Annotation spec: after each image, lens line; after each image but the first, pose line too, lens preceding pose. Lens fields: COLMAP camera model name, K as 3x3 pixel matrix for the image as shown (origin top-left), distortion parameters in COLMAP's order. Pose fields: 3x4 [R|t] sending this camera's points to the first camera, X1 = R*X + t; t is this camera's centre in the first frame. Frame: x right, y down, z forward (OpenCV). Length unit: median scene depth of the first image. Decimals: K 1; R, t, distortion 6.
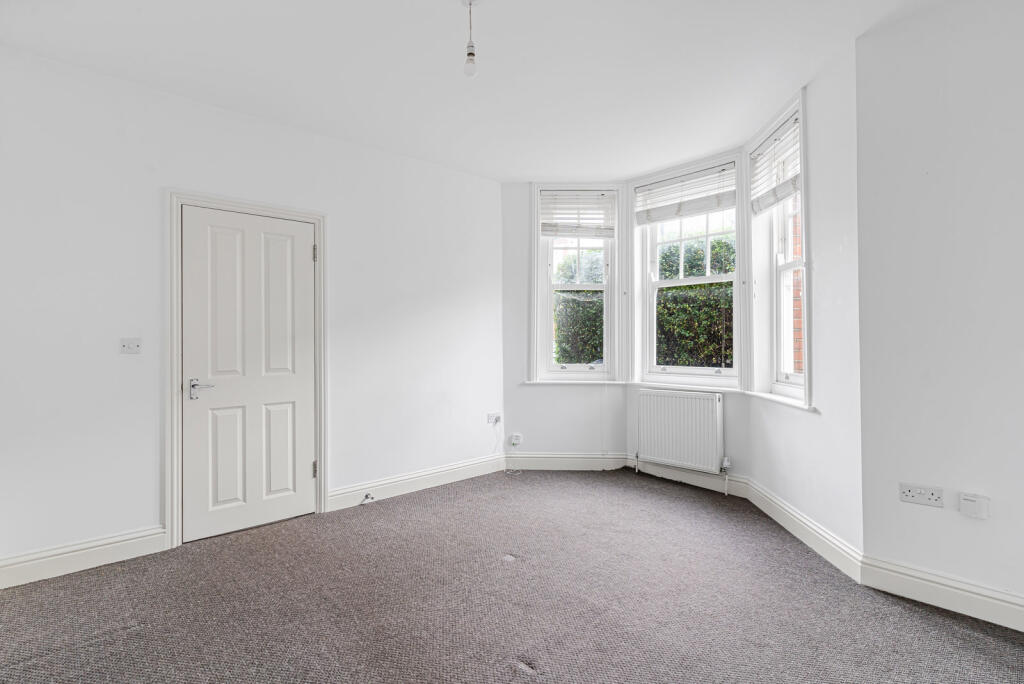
lens RADIAL K [[479.5, 0, 513.7], [0, 479.5, 333.3], [0, 0, 1]] dist [-0.000306, -0.004272]
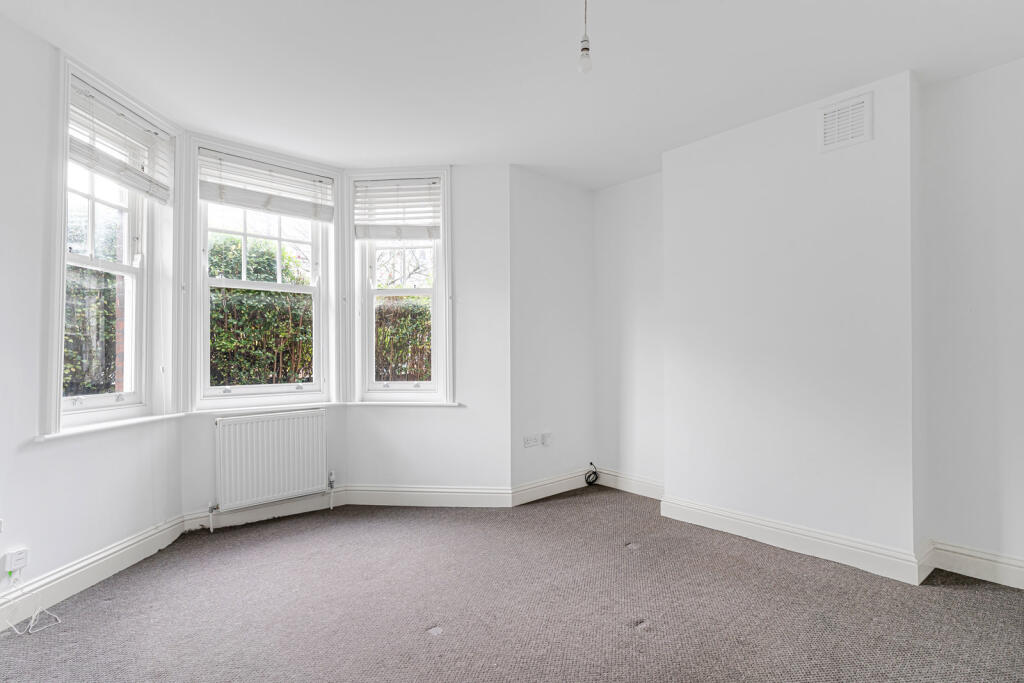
lens RADIAL K [[492.2, 0, 475.3], [0, 492.2, 346.3], [0, 0, 1]] dist [0.001136, -0.000033]
pose [[0.050770, 0.003457, 0.998704, -0.531136], [-0.015799, 0.999872, -0.002657, -0.004168], [-0.998585, -0.015643, 0.050818, 0.599908]]
